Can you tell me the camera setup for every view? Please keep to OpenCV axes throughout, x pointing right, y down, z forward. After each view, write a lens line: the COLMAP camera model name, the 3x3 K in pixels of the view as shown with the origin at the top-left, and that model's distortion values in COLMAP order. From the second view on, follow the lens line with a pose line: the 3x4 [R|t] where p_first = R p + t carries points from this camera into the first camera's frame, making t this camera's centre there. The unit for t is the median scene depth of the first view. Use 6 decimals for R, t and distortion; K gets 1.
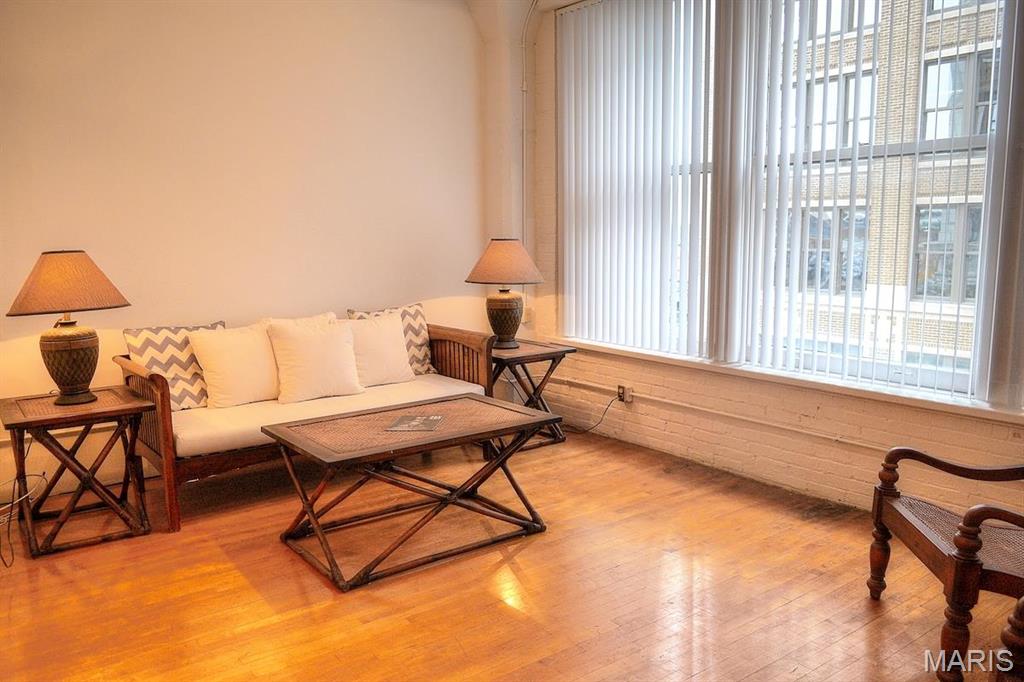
lens RADIAL K [[807.8, 0, 511.5], [0, 807.8, 343.4], [0, 0, 1]] dist [-0.014809, 0.009295]
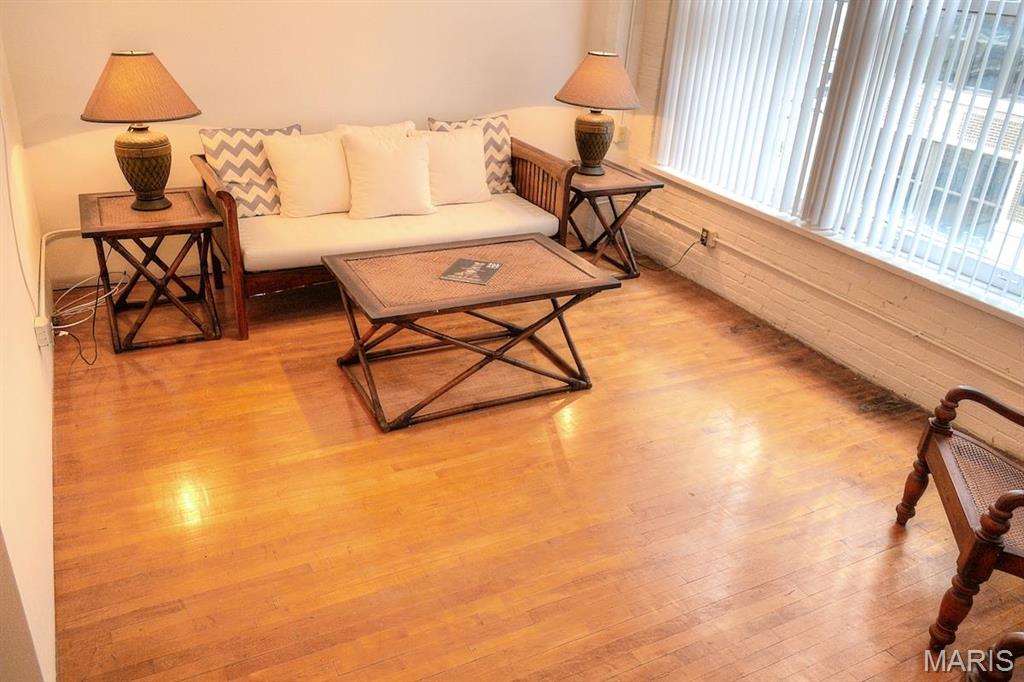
lens RADIAL K [[807.8, 0, 511.7], [0, 807.8, 341.8], [0, 0, 1]] dist [-0.014809, 0.009295]
pose [[0.984490, 0.133365, -0.113985, 0.049294], [-0.093850, 0.949281, 0.300097, -0.110836], [0.148226, -0.284745, 0.947074, 0.044124]]
